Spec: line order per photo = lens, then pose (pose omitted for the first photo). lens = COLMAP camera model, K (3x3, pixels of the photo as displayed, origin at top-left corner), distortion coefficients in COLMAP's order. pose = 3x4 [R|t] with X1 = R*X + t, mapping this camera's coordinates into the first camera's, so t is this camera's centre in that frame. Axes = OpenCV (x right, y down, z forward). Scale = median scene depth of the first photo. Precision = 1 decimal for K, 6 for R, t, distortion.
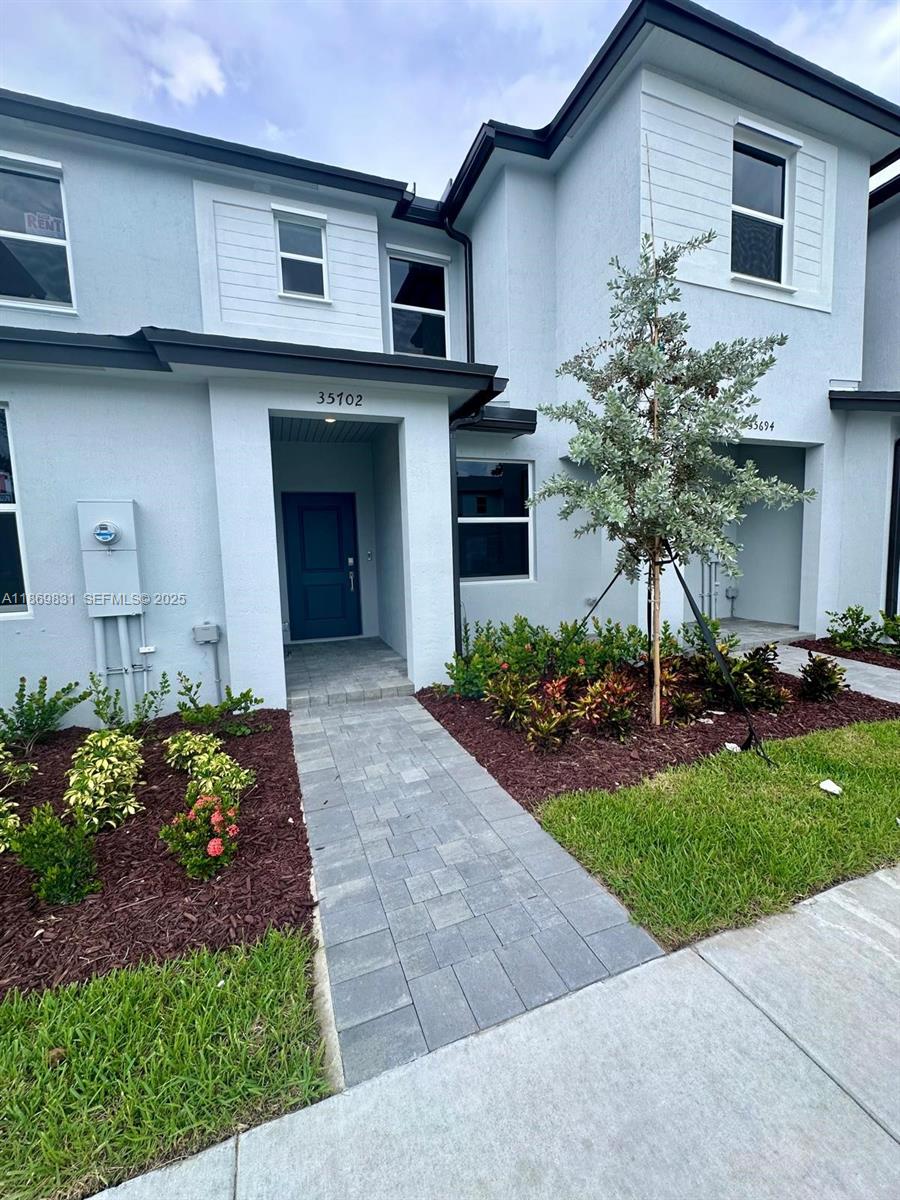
lens RADIAL K [[478.7, 0, 450.9], [0, 478.7, 599.3], [0, 0, 1]] dist [-0.005684, 0.001046]
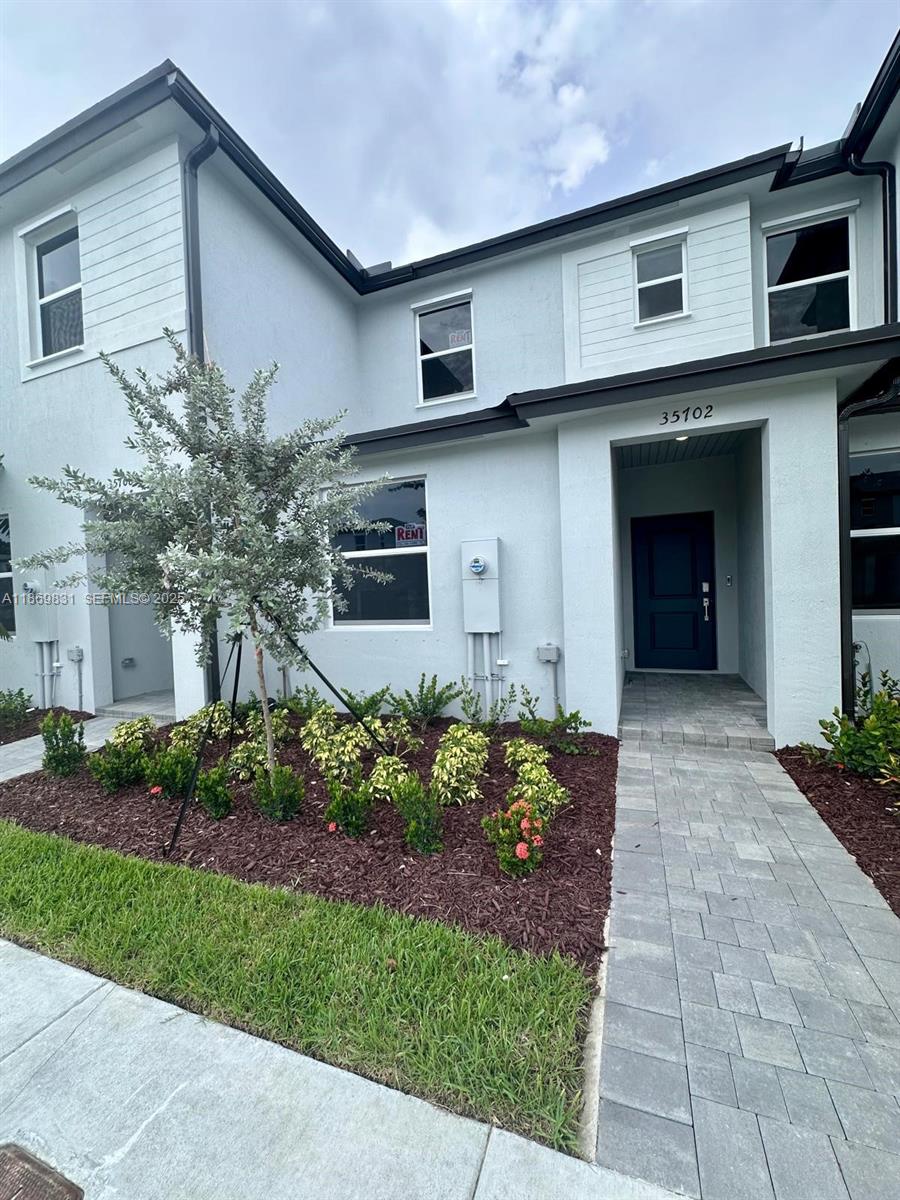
lens RADIAL K [[478.7, 0, 450.9], [0, 478.7, 599.3], [0, 0, 1]] dist [-0.005684, 0.001046]
pose [[0.747339, 0.018178, -0.664194, 0.058233], [-0.051183, 0.998230, -0.030270, -0.008843], [0.662469, 0.056617, 0.746947, 0.021555]]
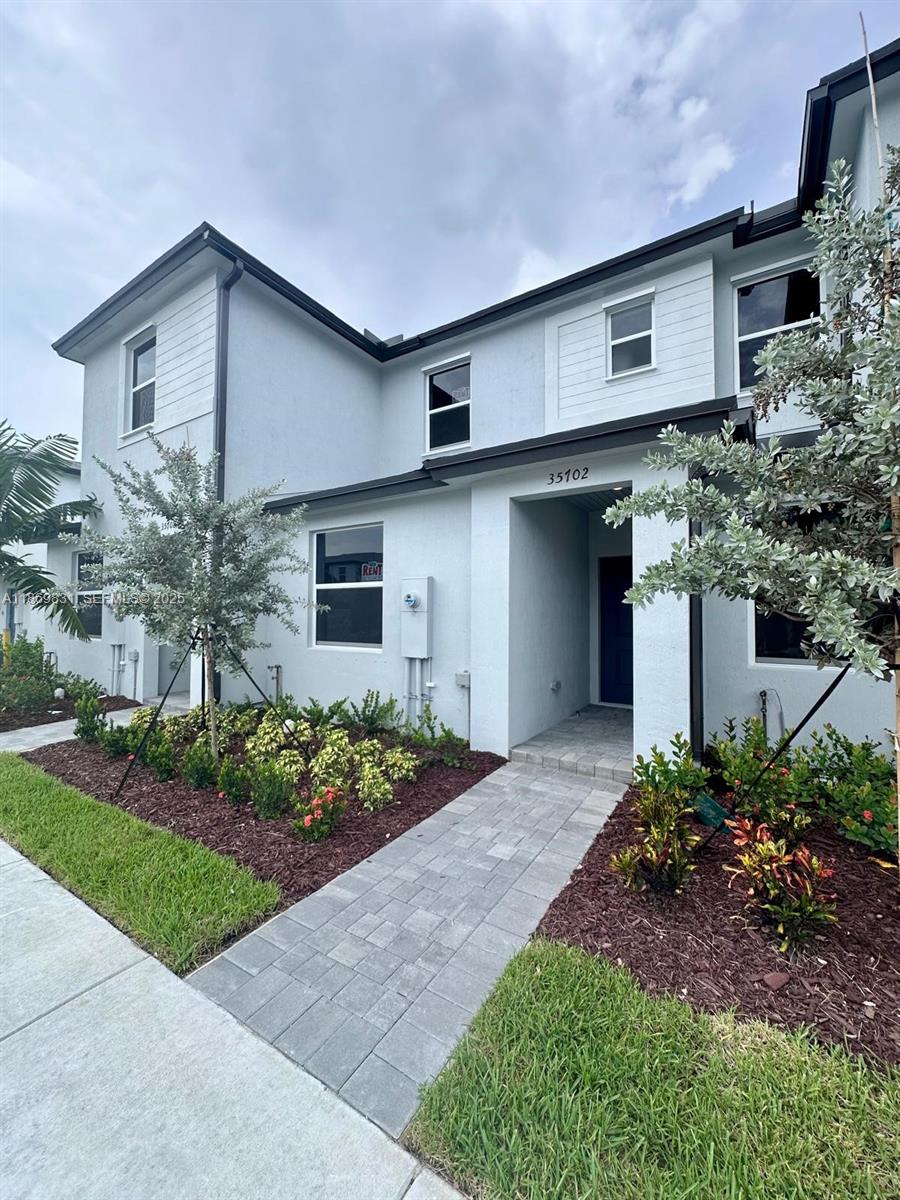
lens RADIAL K [[478.7, 0, 450.9], [0, 478.7, 599.3], [0, 0, 1]] dist [-0.005684, 0.001046]
pose [[0.596161, 0.011496, -0.802783, 0.533704], [-0.101937, 0.992889, -0.061482, -0.063466], [0.796368, 0.118487, 0.593093, 0.222941]]
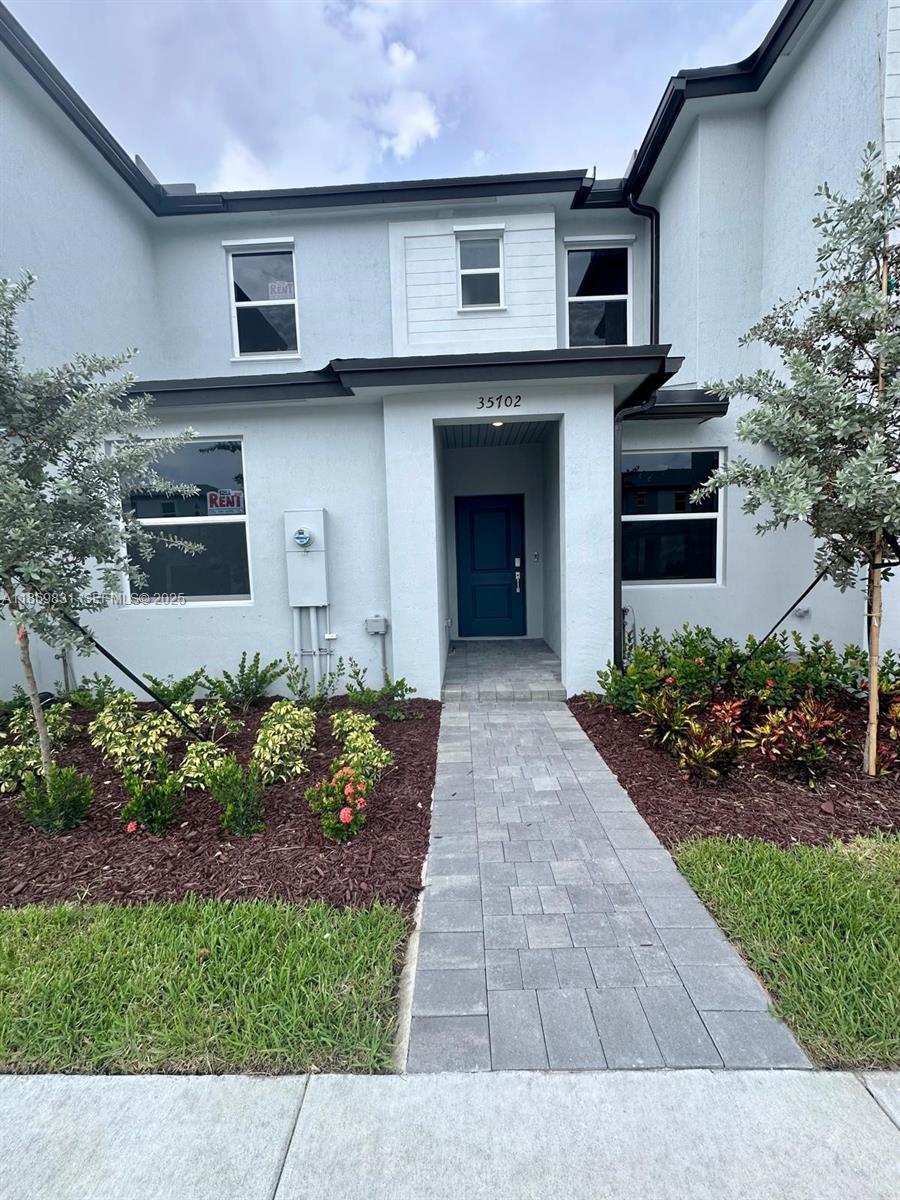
lens RADIAL K [[478.7, 0, 450.9], [0, 478.7, 599.3], [0, 0, 1]] dist [-0.005684, 0.001046]
pose [[0.926546, 0.034535, -0.374592, 0.077932], [-0.035474, 0.999361, 0.004390, -0.000687], [0.374504, 0.009221, 0.927179, 0.026053]]
